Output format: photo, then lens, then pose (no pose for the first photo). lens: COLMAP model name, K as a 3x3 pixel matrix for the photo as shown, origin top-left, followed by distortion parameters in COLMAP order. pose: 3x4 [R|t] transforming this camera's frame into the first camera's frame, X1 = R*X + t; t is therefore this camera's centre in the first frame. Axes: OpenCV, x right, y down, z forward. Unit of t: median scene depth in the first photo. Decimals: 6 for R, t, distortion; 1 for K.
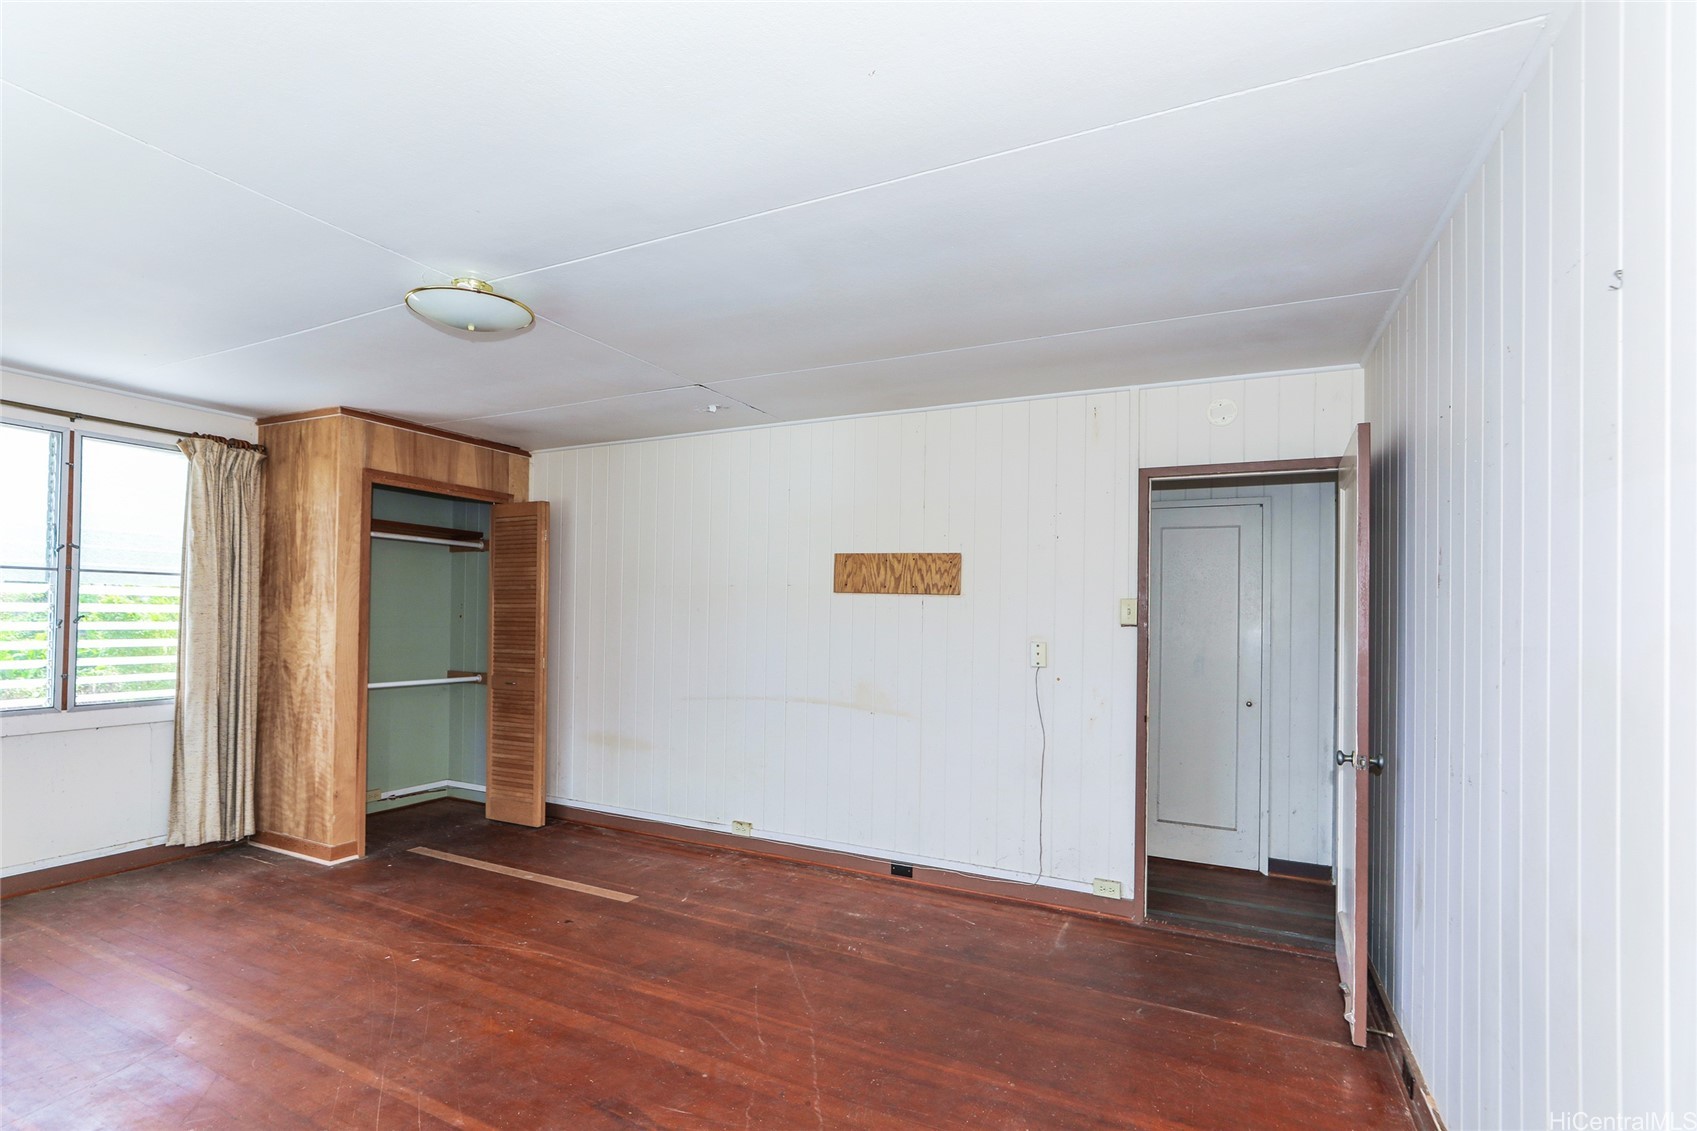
lens RADIAL K [[786.1, 0, 814.1], [0, 786.1, 615.6], [0, 0, 1]] dist [-0.025453, 0.012171]
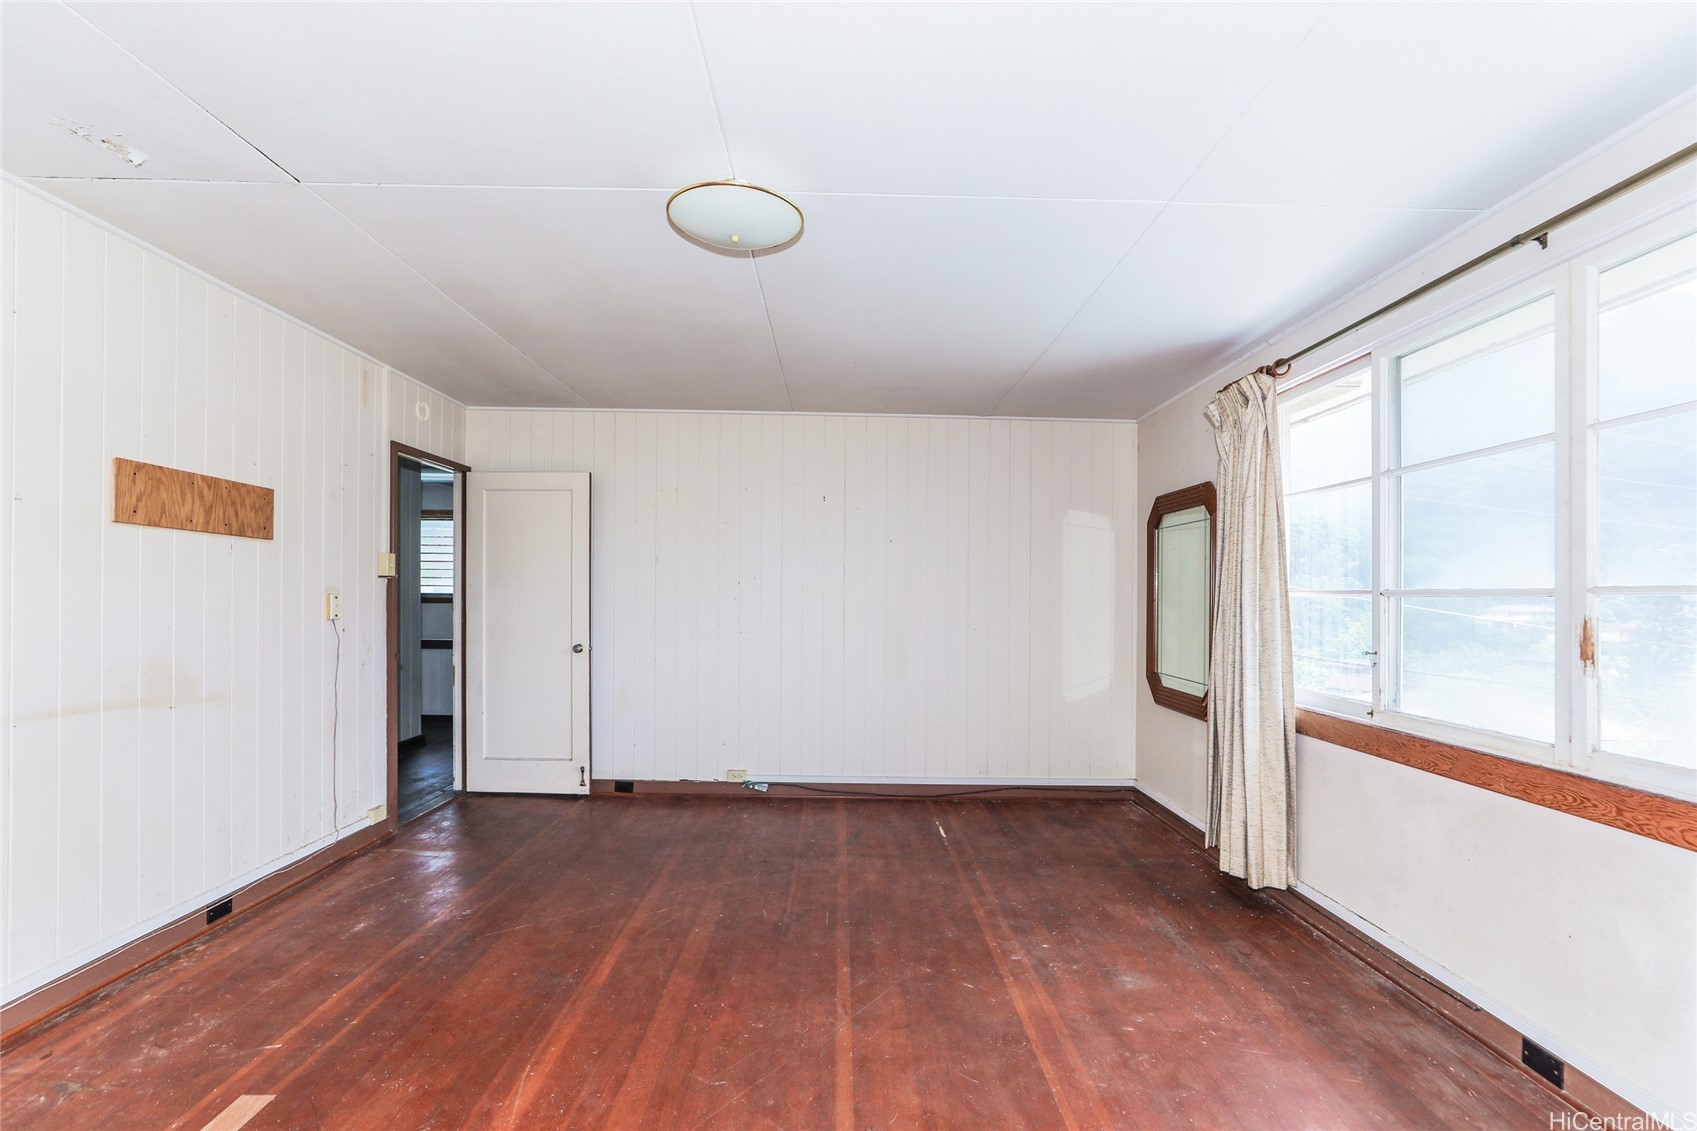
lens RADIAL K [[786.1, 0, 887.7], [0, 786.1, 591.9], [0, 0, 1]] dist [-0.025453, 0.012171]
pose [[-0.505018, -0.021497, 0.862841, -0.820978], [-0.014894, 0.999758, 0.016191, 0.005691], [-0.862980, -0.004674, -0.505216, 0.825176]]
